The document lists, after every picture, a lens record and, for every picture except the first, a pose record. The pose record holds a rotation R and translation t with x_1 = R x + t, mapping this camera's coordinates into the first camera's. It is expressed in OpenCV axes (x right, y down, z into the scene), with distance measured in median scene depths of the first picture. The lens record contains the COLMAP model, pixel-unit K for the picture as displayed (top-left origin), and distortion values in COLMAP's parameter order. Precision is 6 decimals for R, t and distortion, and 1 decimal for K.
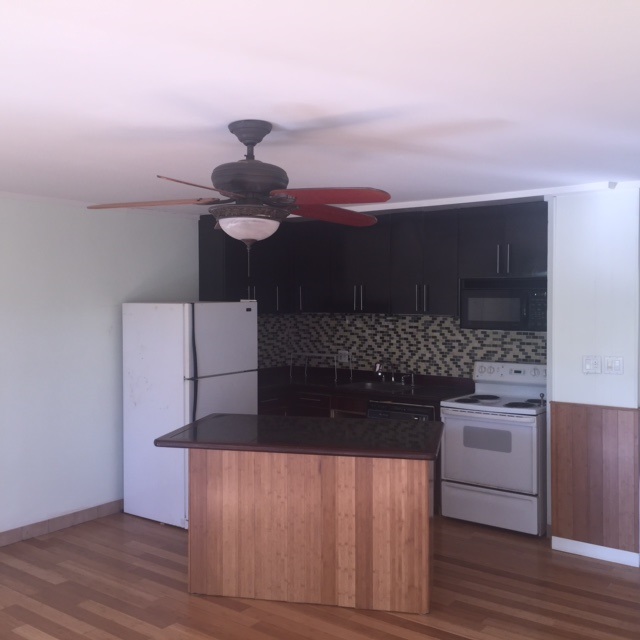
lens RADIAL K [[732.1, 0, 324.1], [0, 732.1, 318.6], [0, 0, 1]] dist [0.054084, 0.000000]
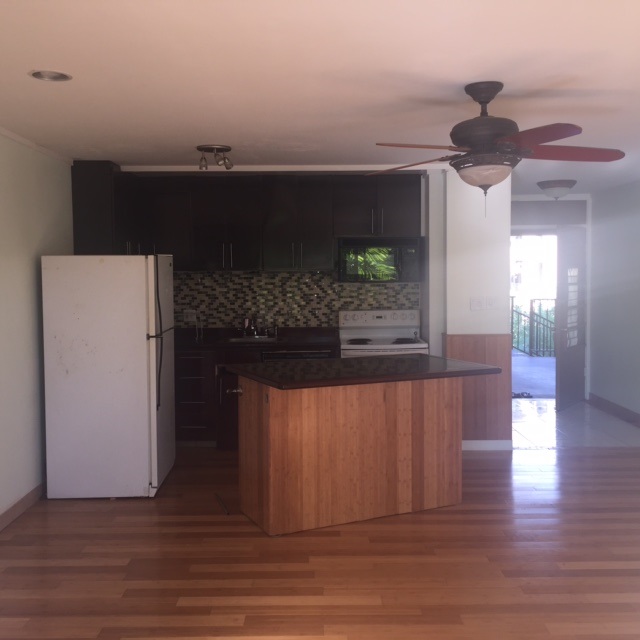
lens RADIAL K [[732.1, 0, 320.7], [0, 732.1, 314.8], [0, 0, 1]] dist [0.054084, 0.000000]
pose [[0.789295, -0.040816, 0.612656, -0.502071], [0.026490, 0.999123, 0.032434, 0.025856], [-0.613442, -0.009371, 0.789684, 0.113952]]
